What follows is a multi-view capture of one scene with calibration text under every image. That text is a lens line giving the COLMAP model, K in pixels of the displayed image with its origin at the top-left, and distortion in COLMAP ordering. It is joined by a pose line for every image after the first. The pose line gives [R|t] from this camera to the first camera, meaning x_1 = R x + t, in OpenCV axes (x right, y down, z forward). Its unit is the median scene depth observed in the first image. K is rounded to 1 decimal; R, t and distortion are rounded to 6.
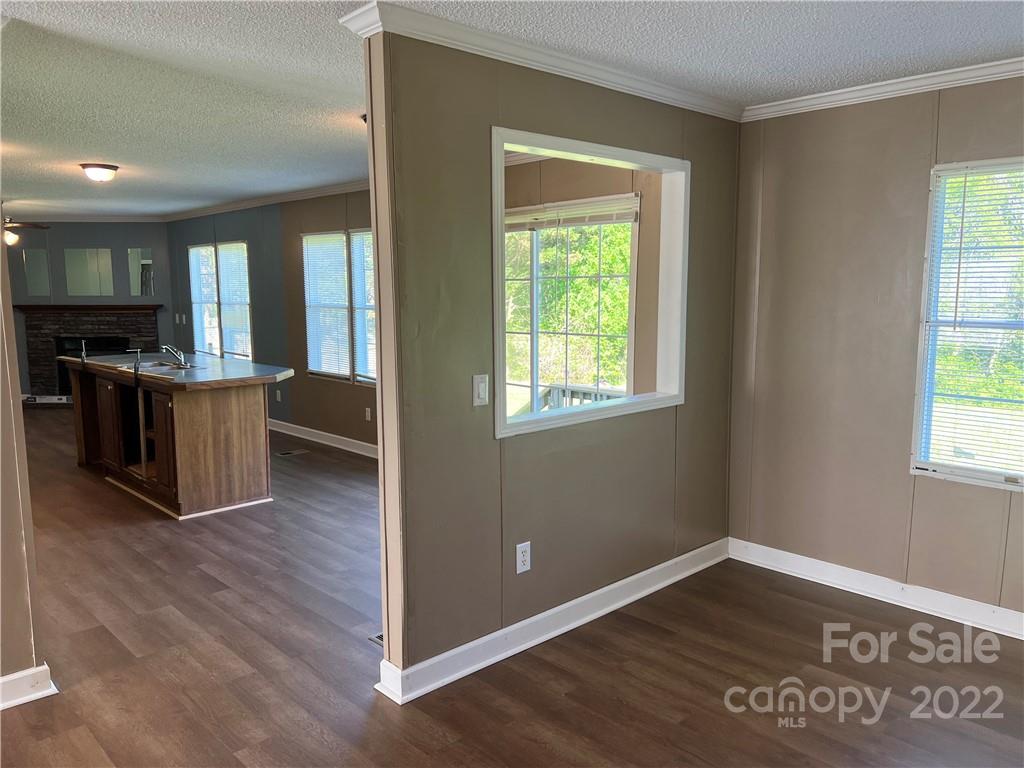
lens RADIAL K [[770.9, 0, 512.8], [0, 770.9, 389.7], [0, 0, 1]] dist [0.068781, -0.084282]
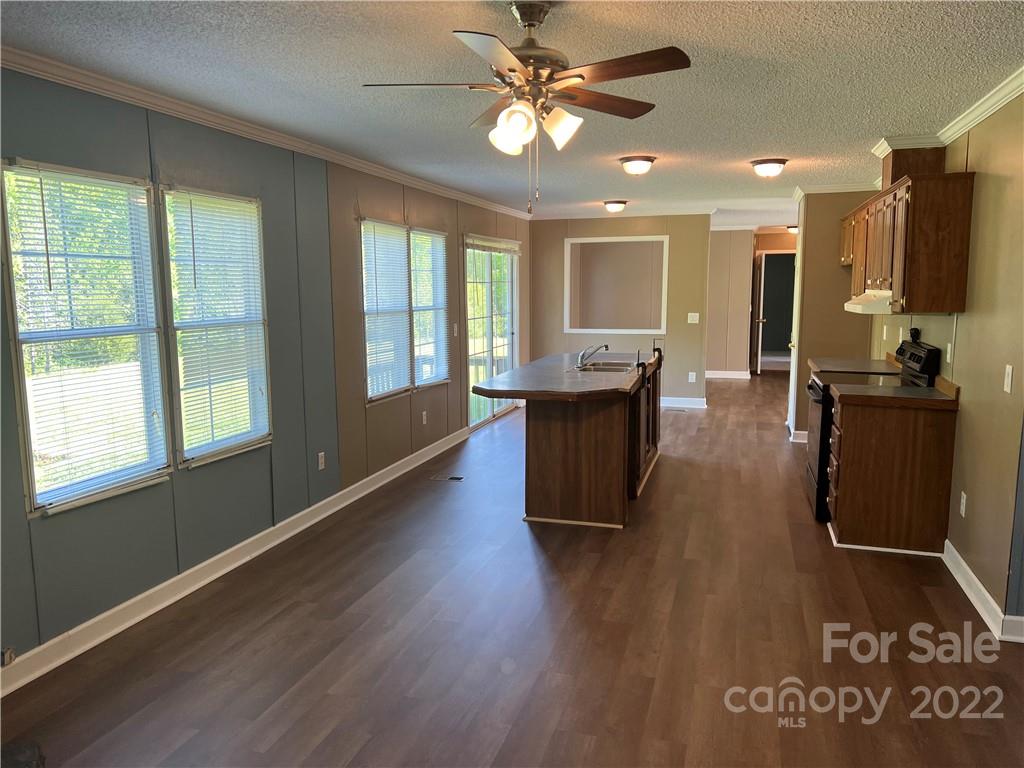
lens RADIAL K [[770.9, 0, 512.8], [0, 770.9, 389.7], [0, 0, 1]] dist [0.068781, -0.084282]
pose [[-0.499306, -0.108479, 0.859608, -1.365944], [0.123434, 0.973105, 0.194499, -0.227078], [-0.857588, 0.203219, -0.472488, 1.724796]]
